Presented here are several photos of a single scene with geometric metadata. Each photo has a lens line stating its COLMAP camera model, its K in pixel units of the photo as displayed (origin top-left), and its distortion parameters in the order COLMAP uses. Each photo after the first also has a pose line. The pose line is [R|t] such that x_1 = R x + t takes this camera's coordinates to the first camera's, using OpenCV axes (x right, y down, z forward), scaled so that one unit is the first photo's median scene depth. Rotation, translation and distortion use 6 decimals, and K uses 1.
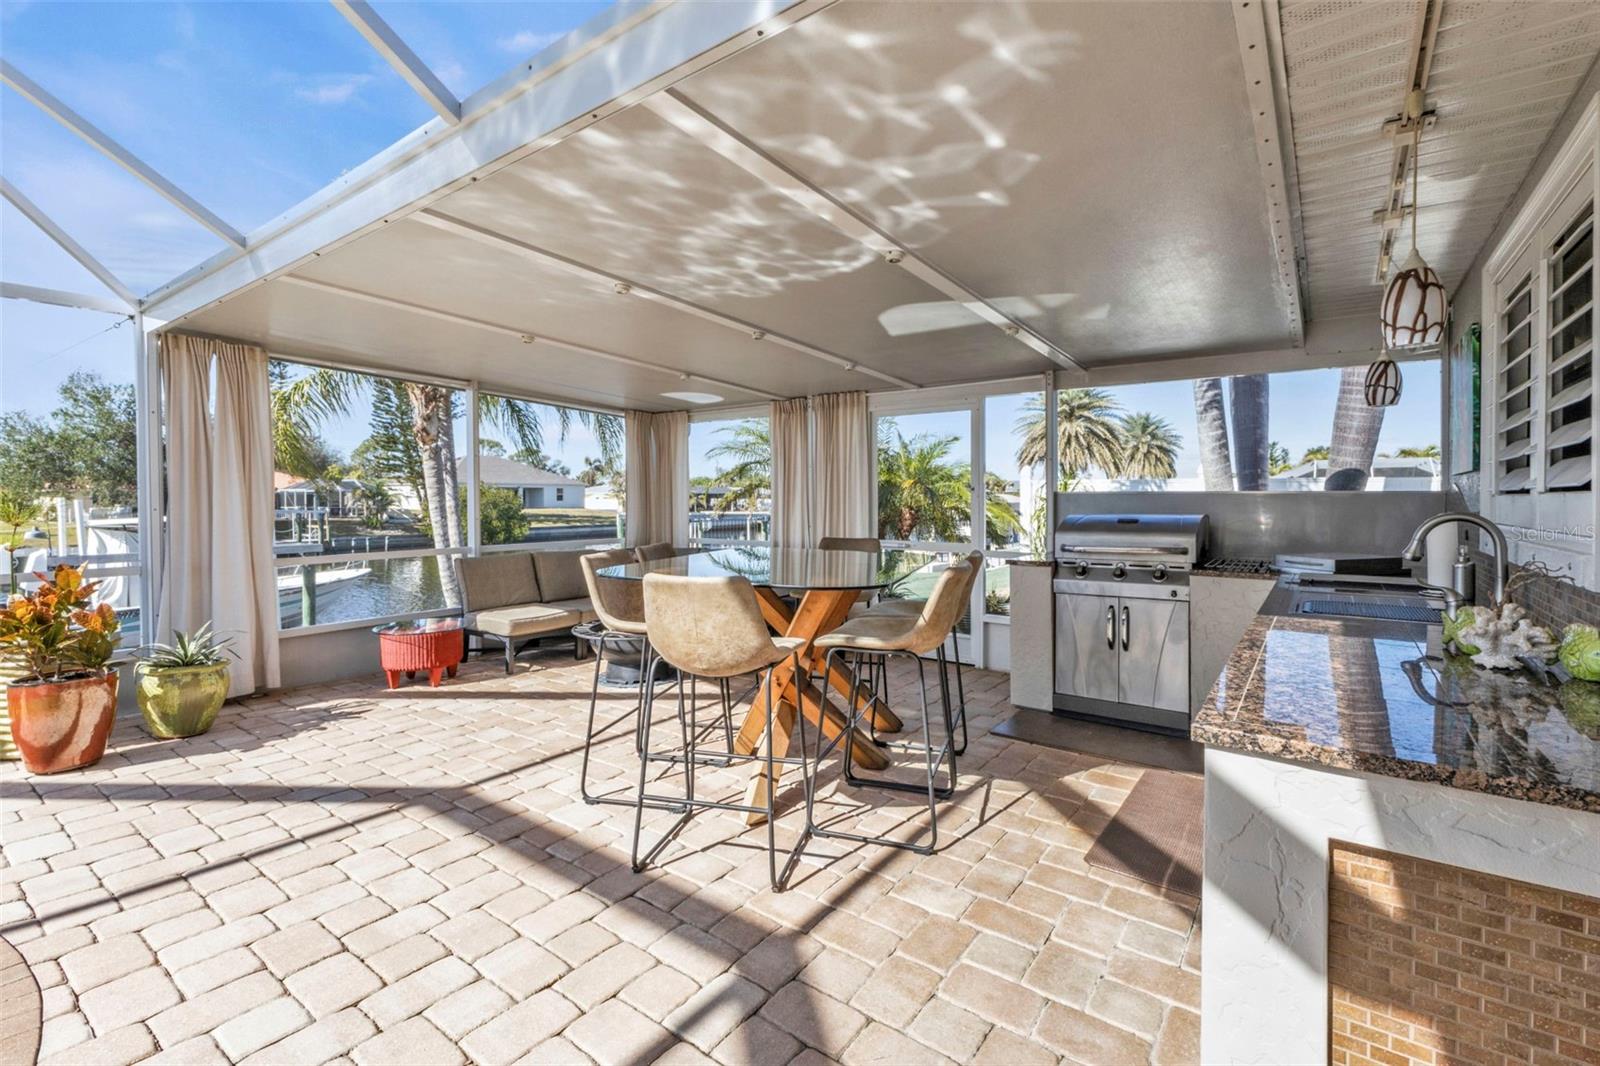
lens RADIAL K [[692.6, 0, 798.9], [0, 692.6, 501.5], [0, 0, 1]] dist [0.051795, -0.019631]
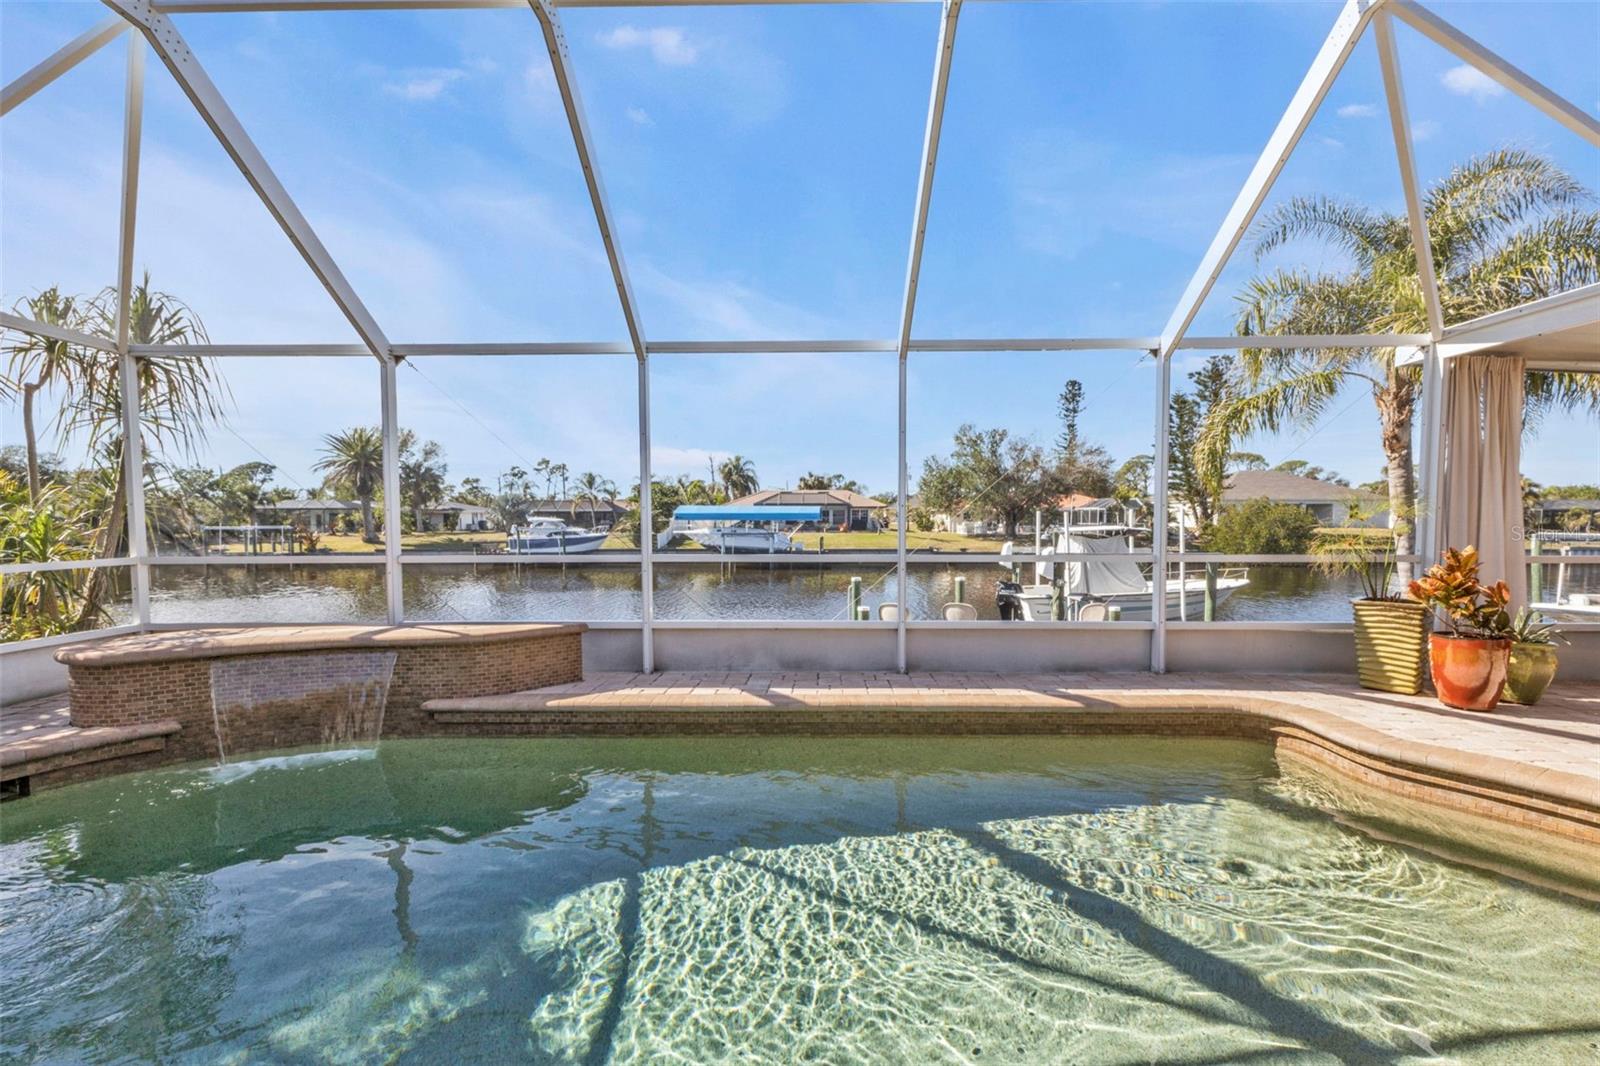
lens RADIAL K [[703.5, 0, 811.4], [0, 703.5, 552.8], [0, 0, 1]] dist [0.018955, 0.000049]
pose [[0.578569, 0.045118, -0.814384, -0.037963], [-0.008077, 0.998737, 0.049593, 0.002494], [0.815593, -0.022115, 0.578203, -0.038246]]
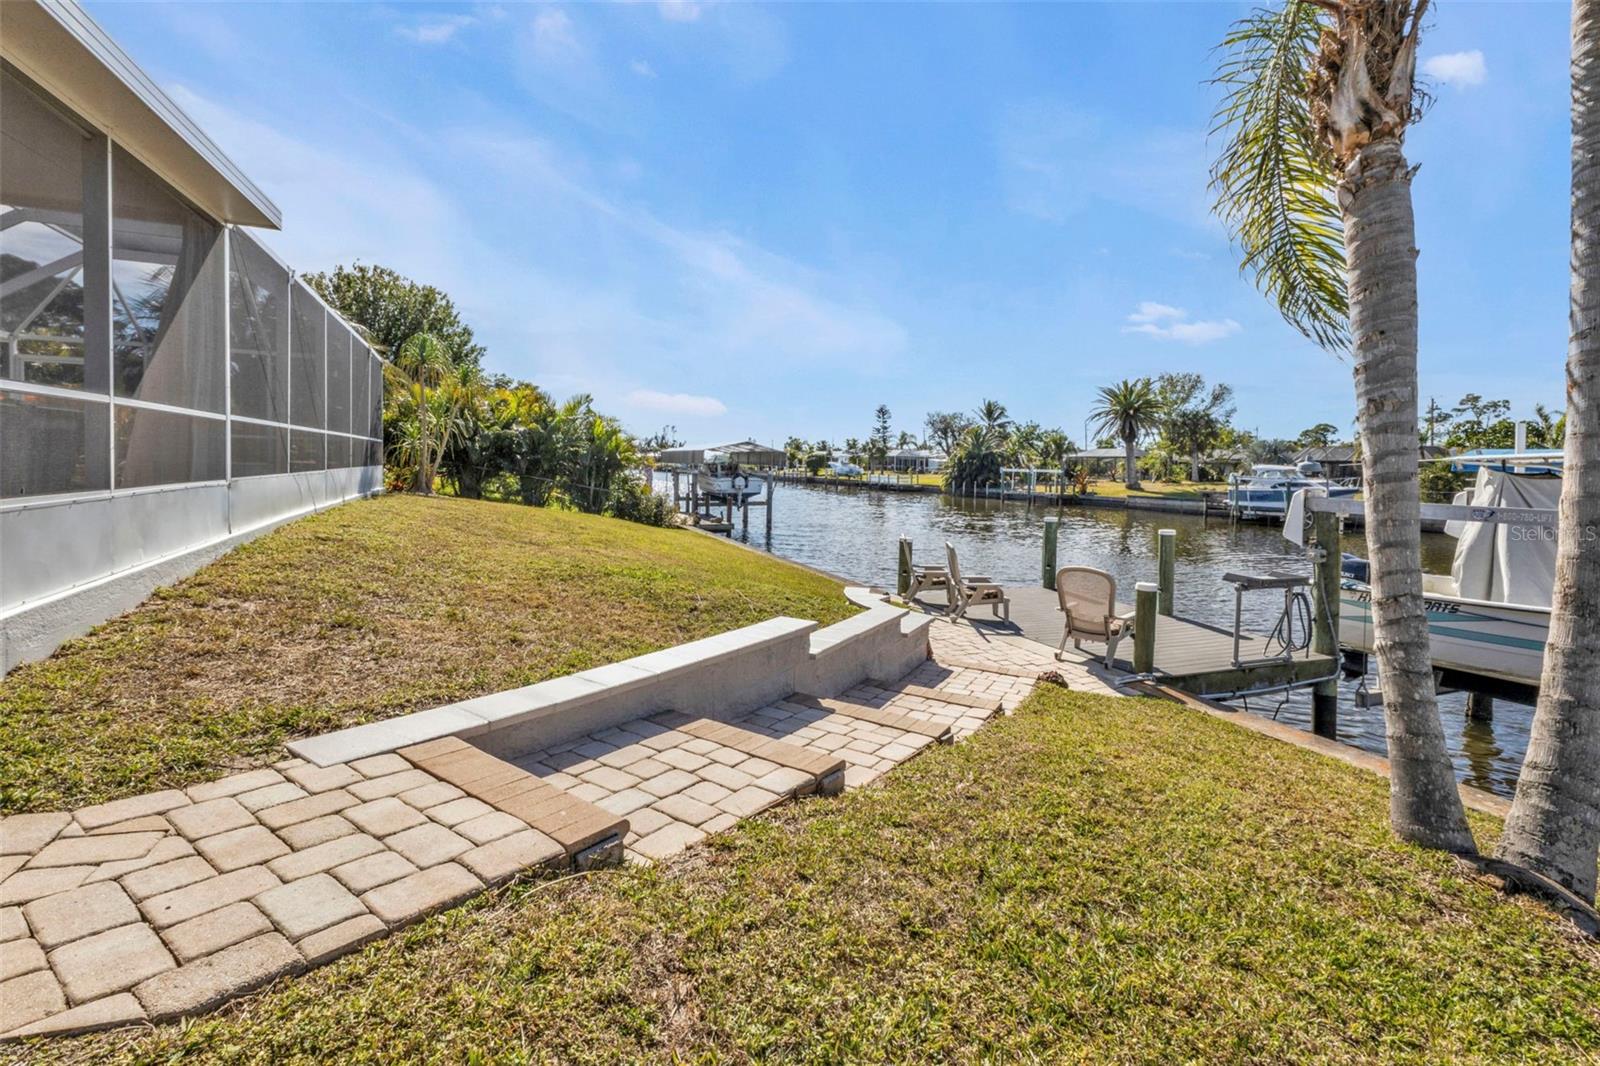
lens RADIAL K [[751.2, 0, 807.3], [0, 751.2, 477.6], [0, 0, 1]] dist [0.033236, 0.000241]
pose [[-0.497070, 0.010228, -0.867650, -0.020641], [-0.027720, 0.999233, 0.027660, 0.009750], [0.867268, 0.037800, -0.496405, 0.187849]]
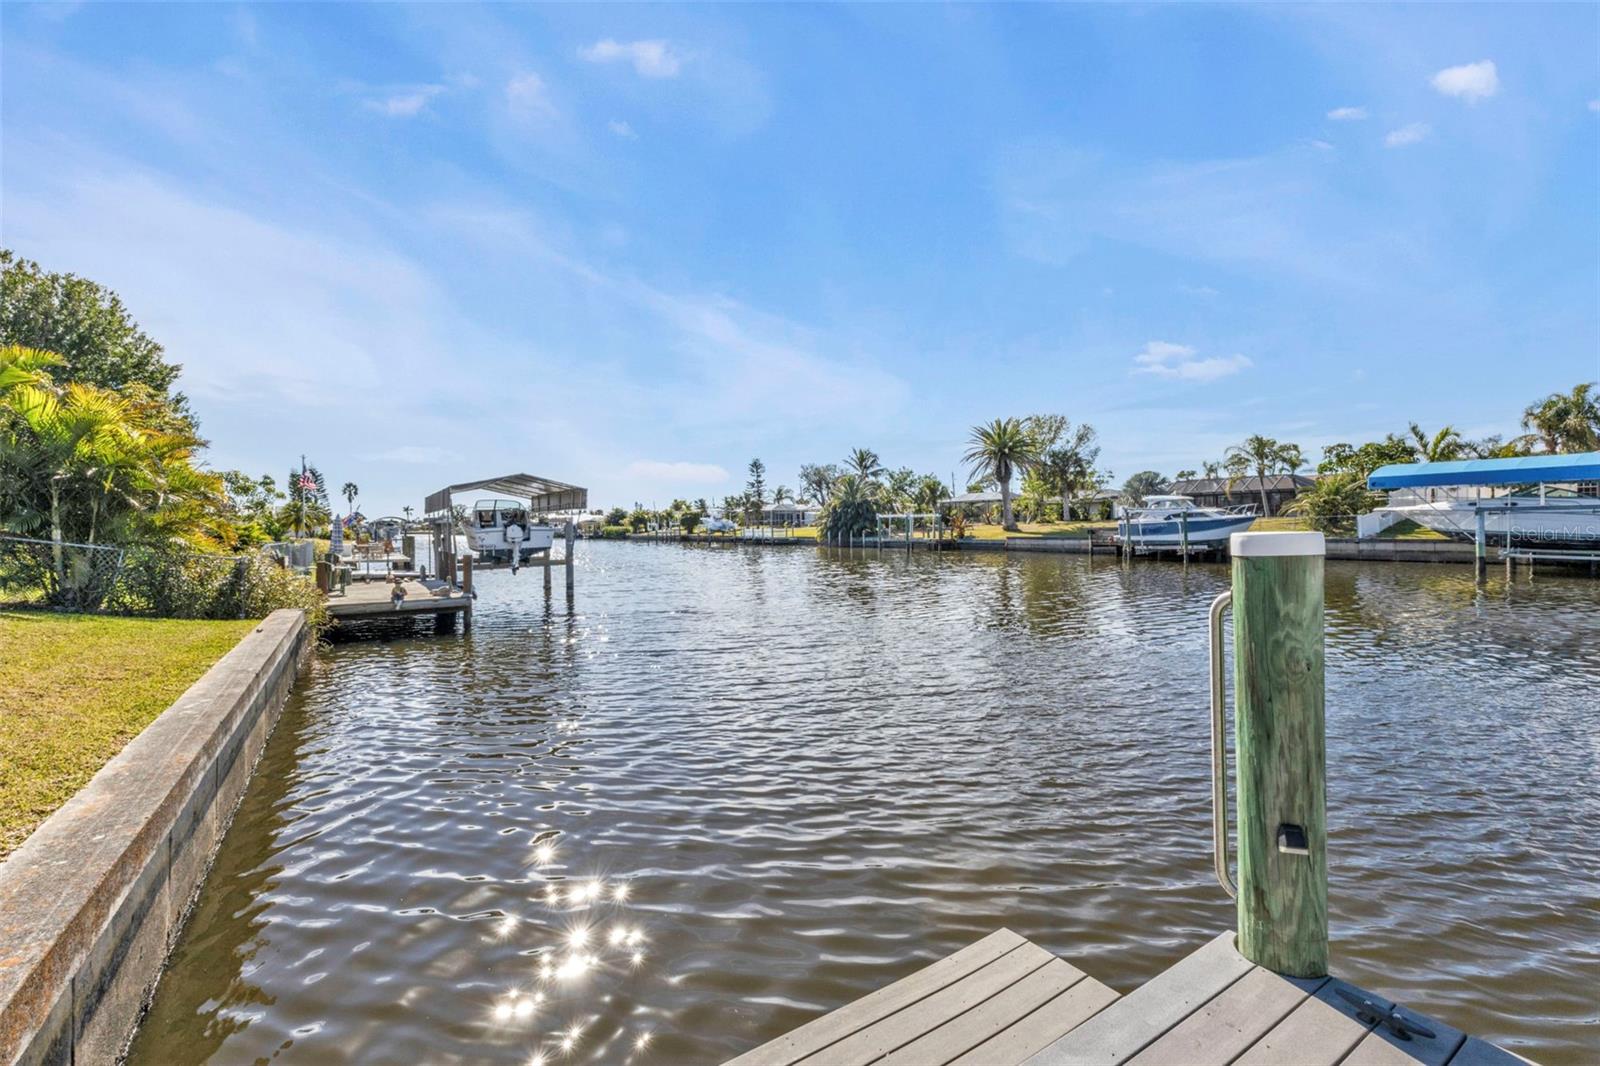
lens RADIAL K [[690.3, 0, 799.2], [0, 690.3, 528.6], [0, 0, 1]] dist [0.012349, -0.000713]
pose [[-0.366941, 0.016676, -0.930095, -0.213463], [0.011096, 0.999847, 0.013549, 0.025358], [0.930178, -0.005349, -0.367070, 0.129407]]
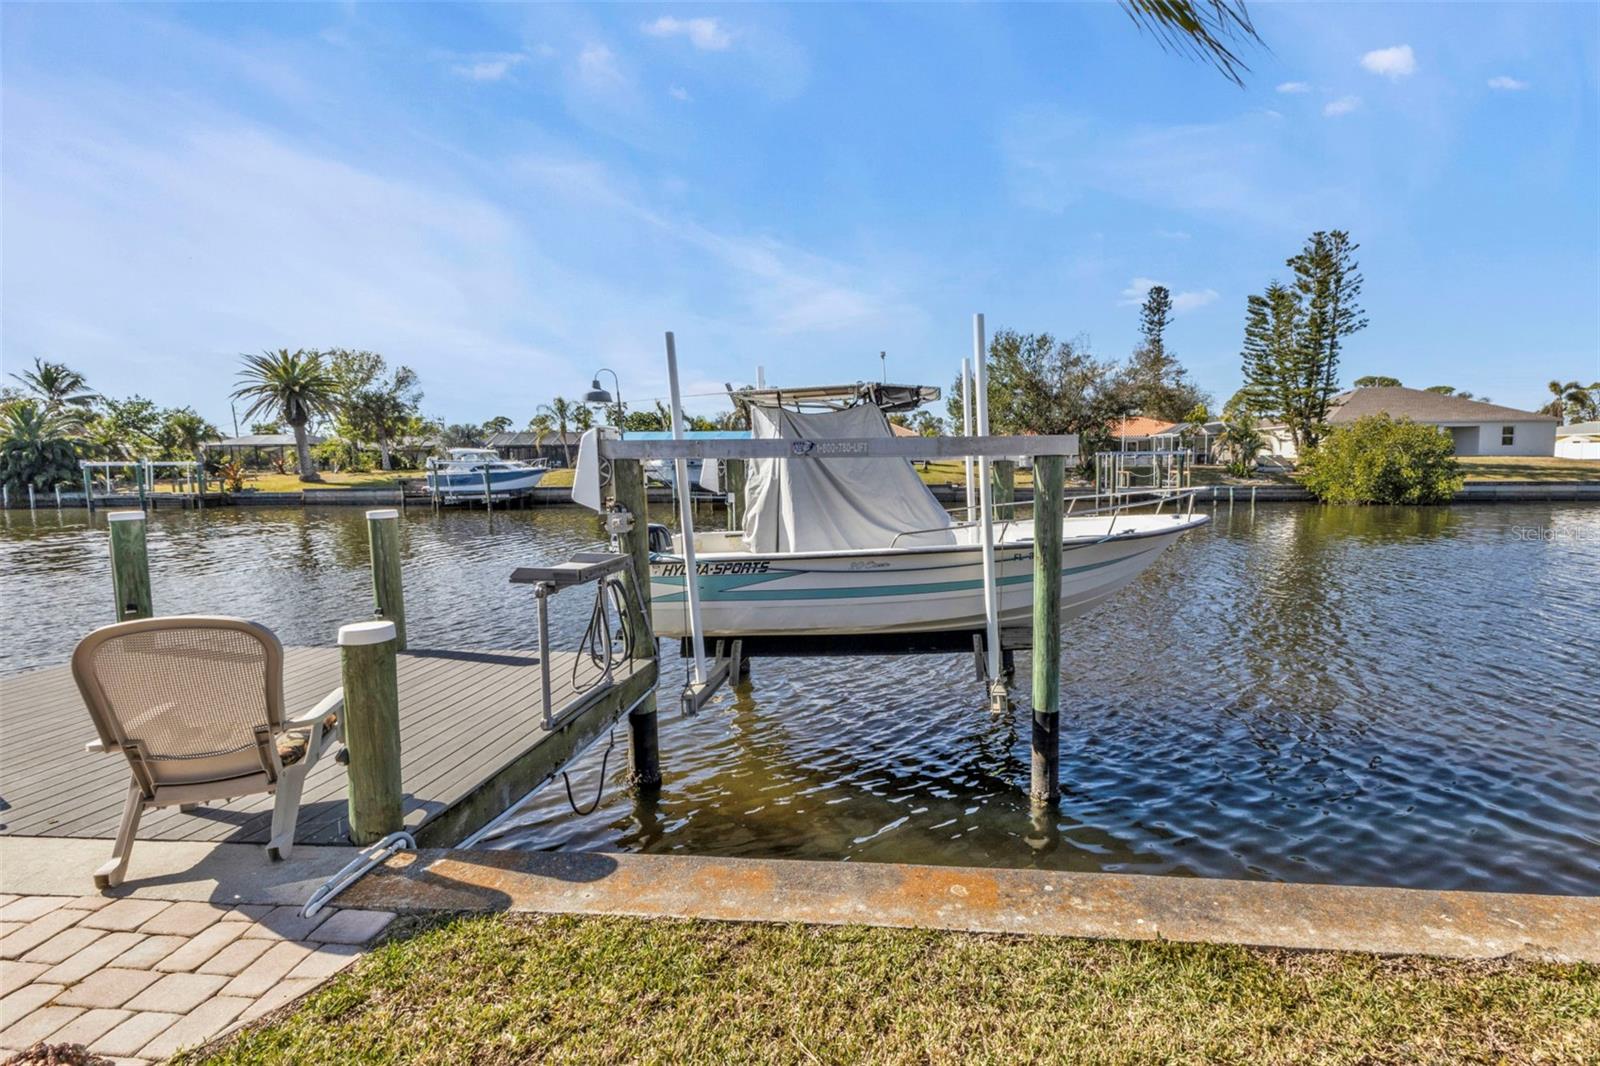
lens RADIAL K [[714.5, 0, 867.0], [0, 714.5, 522.5], [0, 0, 1]] dist [0.020263, -0.006461]
pose [[0.517907, 0.073456, -0.852277, -0.101963], [0.000612, 0.996274, 0.086239, 0.018290], [0.855437, -0.045185, 0.515932, 0.178646]]
